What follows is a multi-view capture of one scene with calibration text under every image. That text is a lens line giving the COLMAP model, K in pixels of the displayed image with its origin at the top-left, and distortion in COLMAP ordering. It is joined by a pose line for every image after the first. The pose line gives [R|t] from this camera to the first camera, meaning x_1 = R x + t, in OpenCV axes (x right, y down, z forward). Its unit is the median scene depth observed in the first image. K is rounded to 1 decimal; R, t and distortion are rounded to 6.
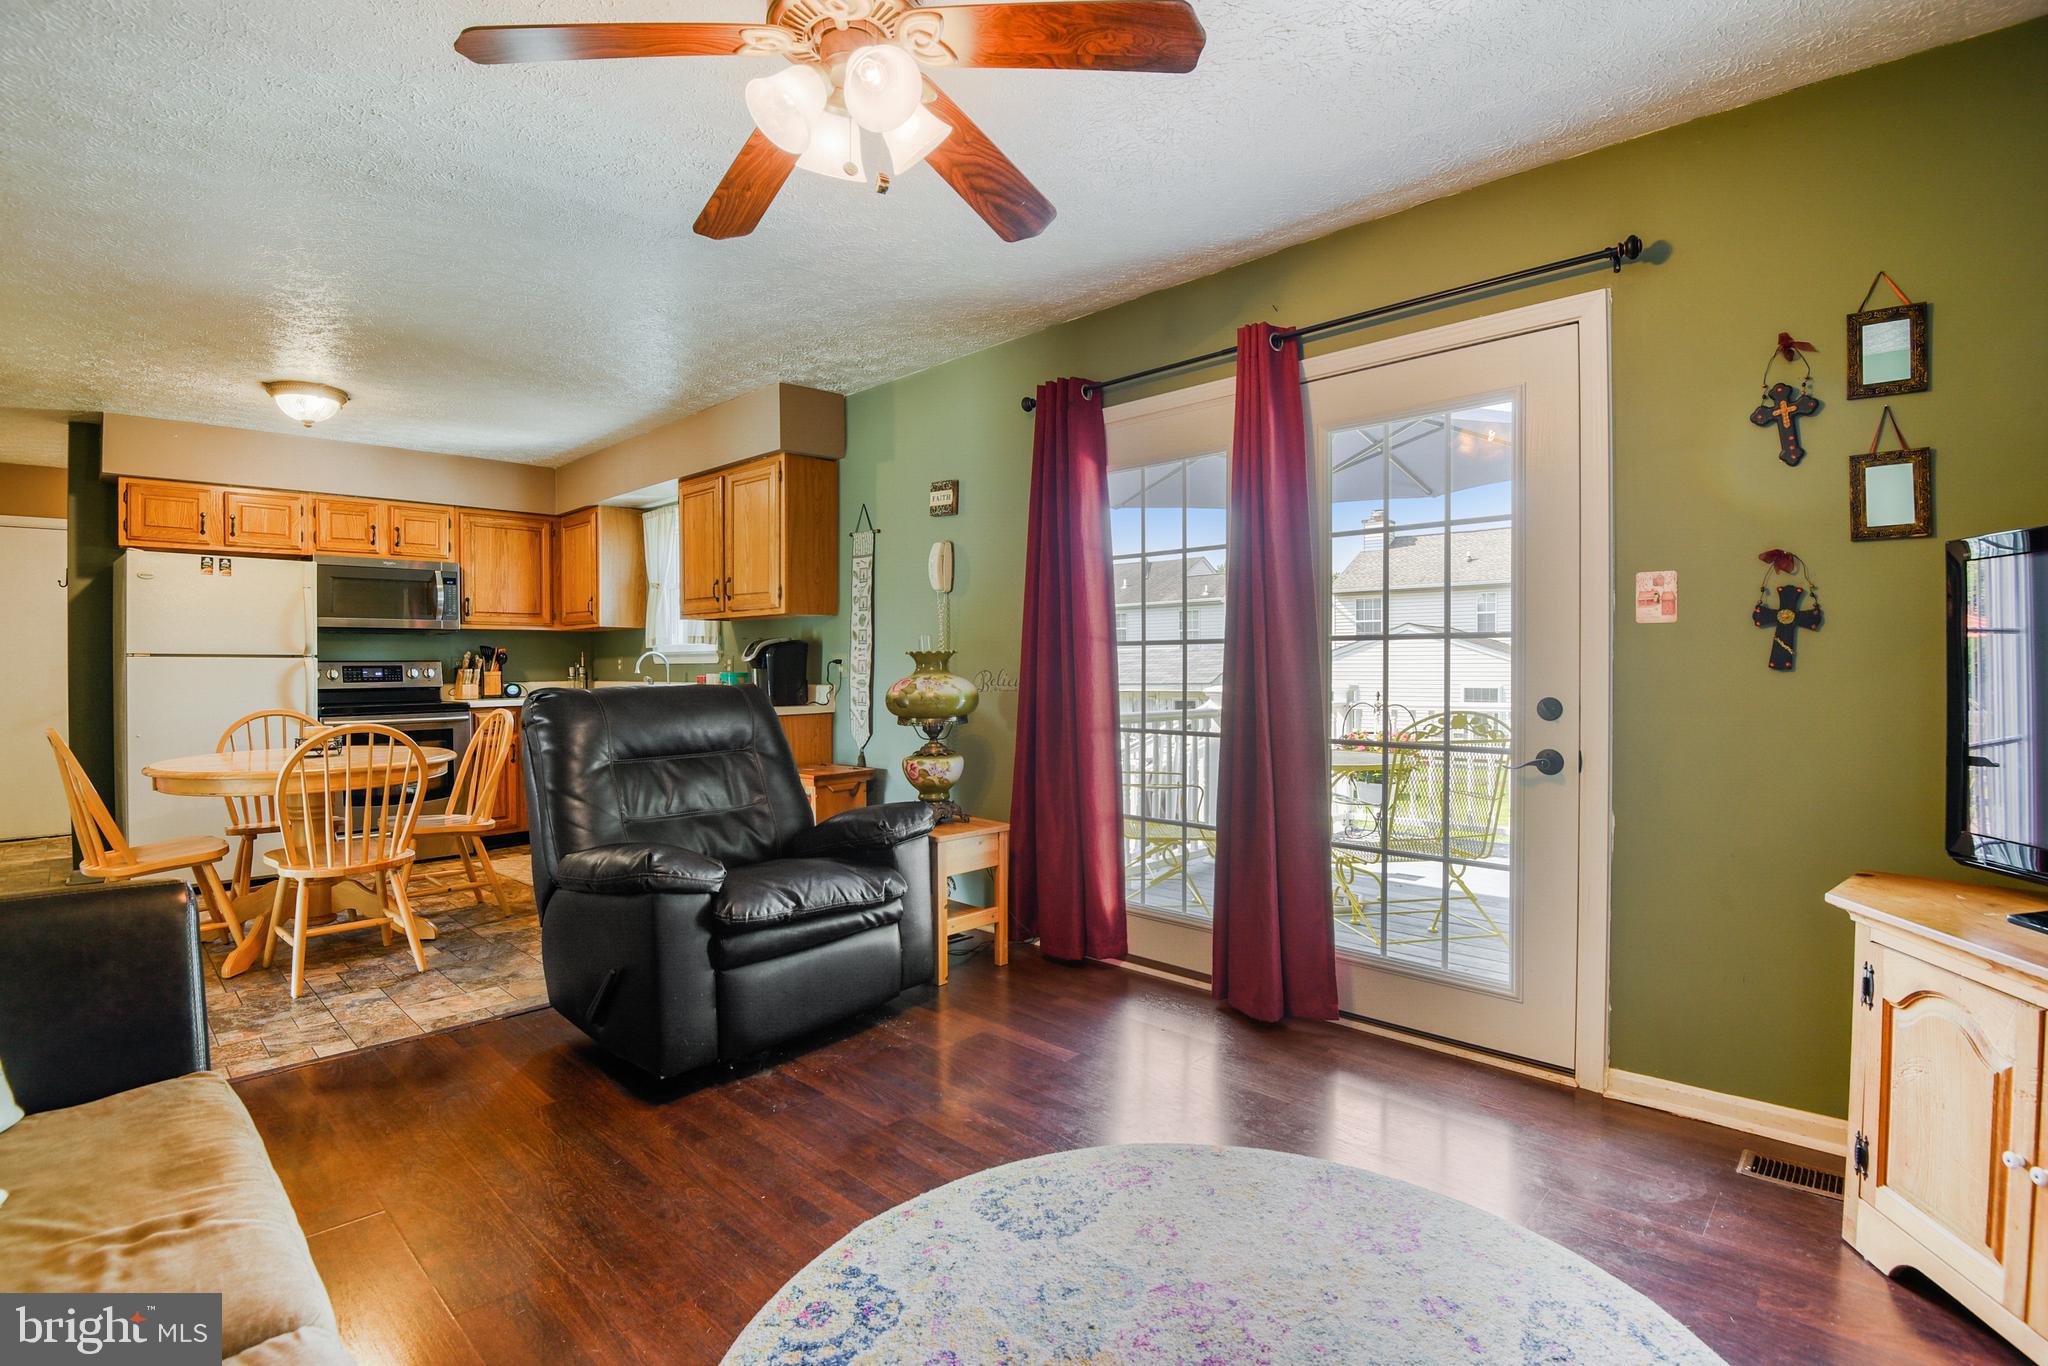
lens RADIAL K [[954.5, 0, 1026.9], [0, 954.5, 673.9], [0, 0, 1]] dist [-0.029273, -0.000596]
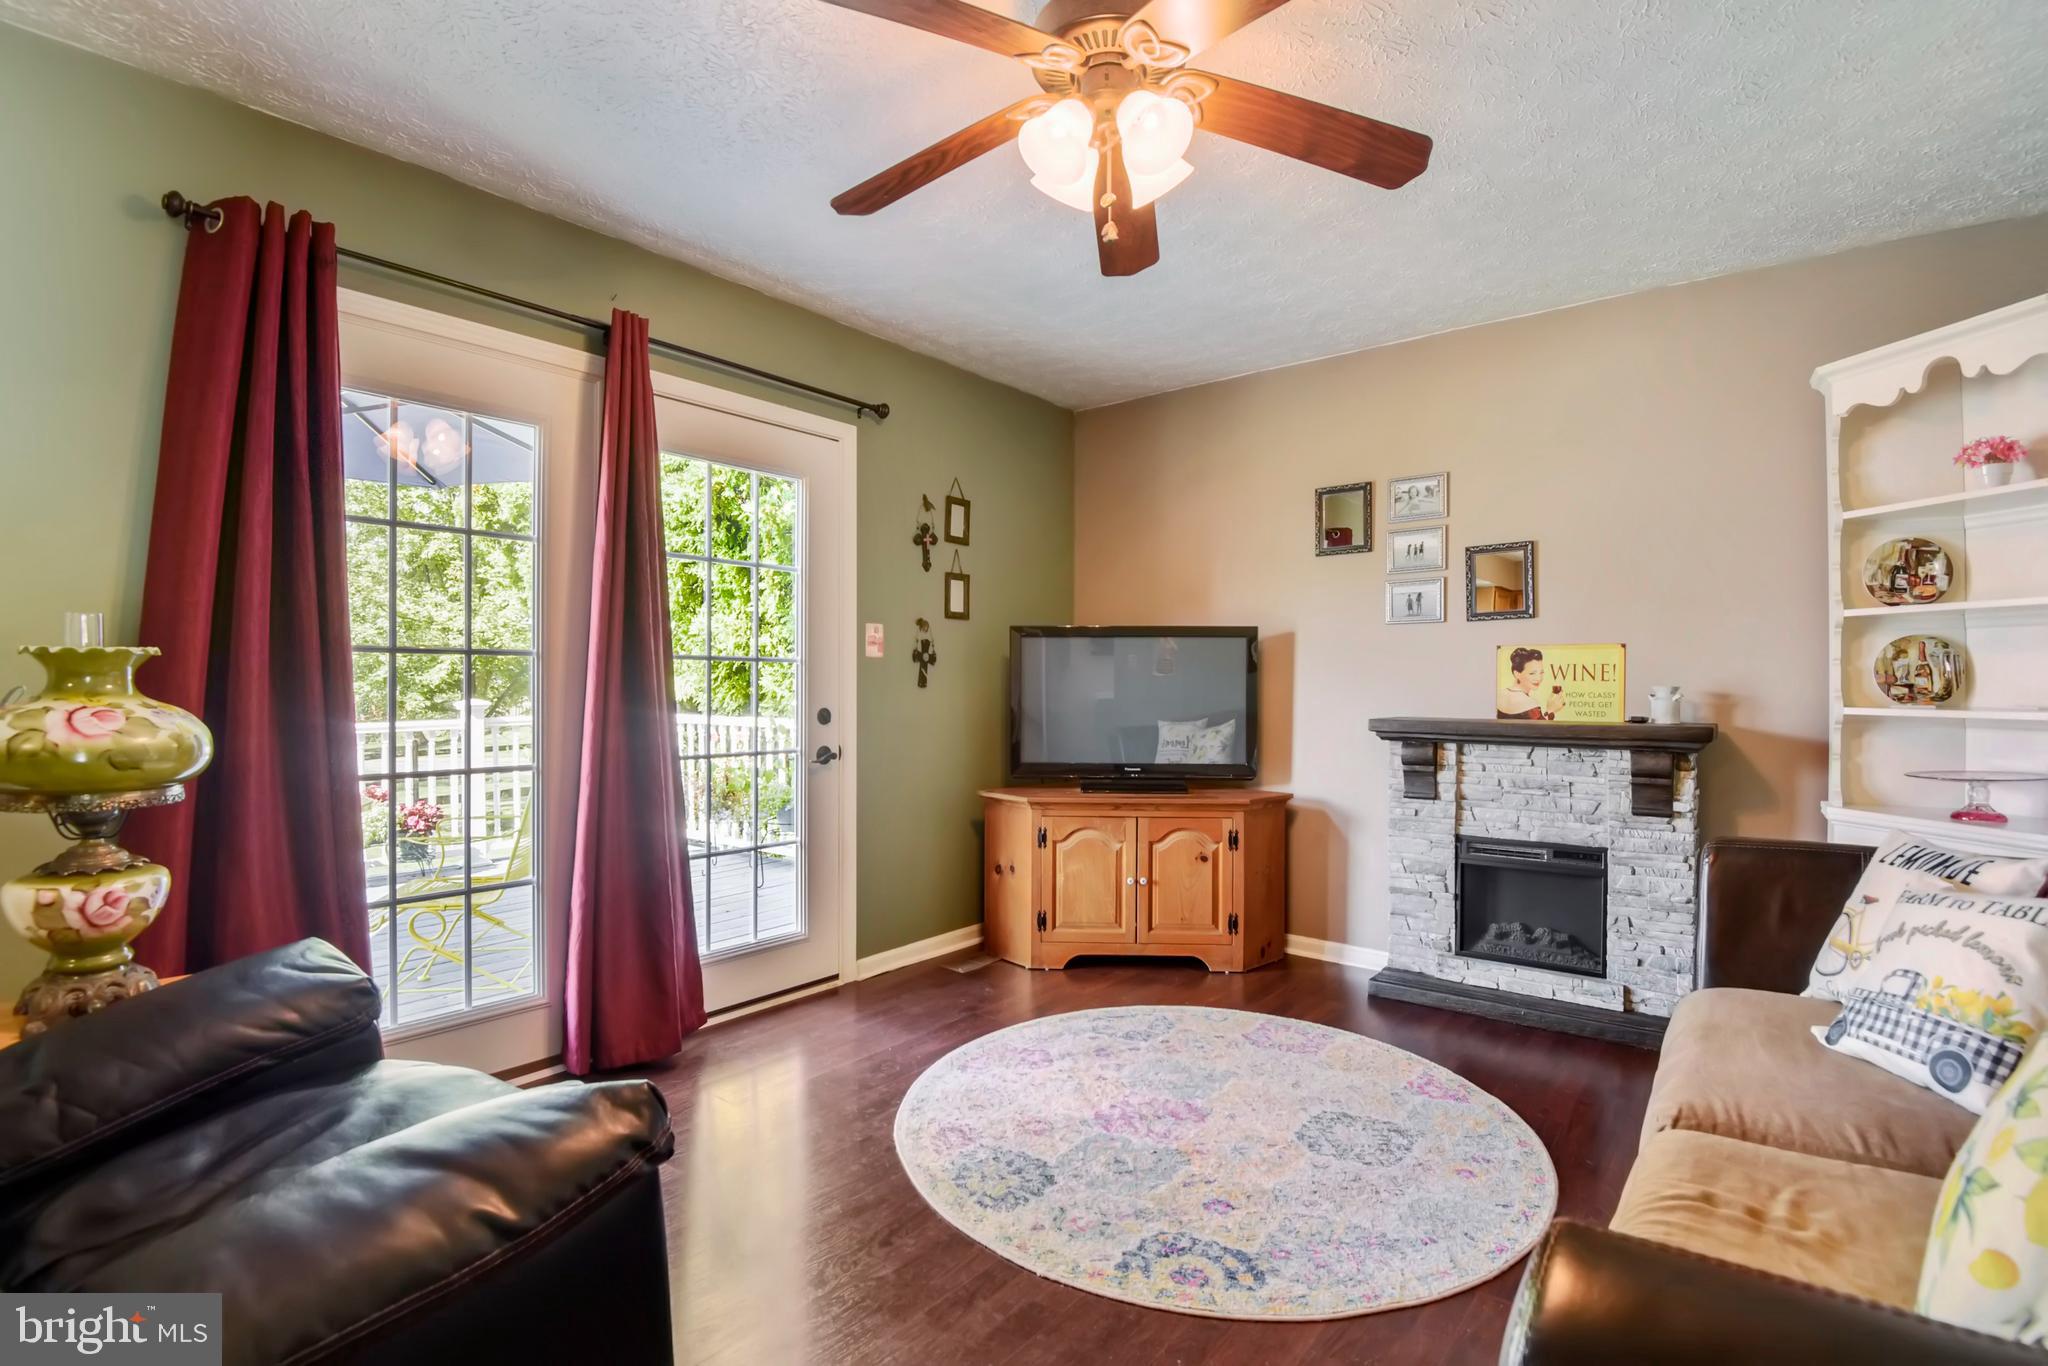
lens RADIAL K [[954.5, 0, 1027.6], [0, 954.5, 685.5], [0, 0, 1]] dist [-0.029273, -0.000596]
pose [[-0.082579, 0.002320, 0.996582, -0.975662], [0.006433, 0.999978, -0.001795, -0.003408], [-0.996564, 0.006263, -0.082592, 0.953584]]
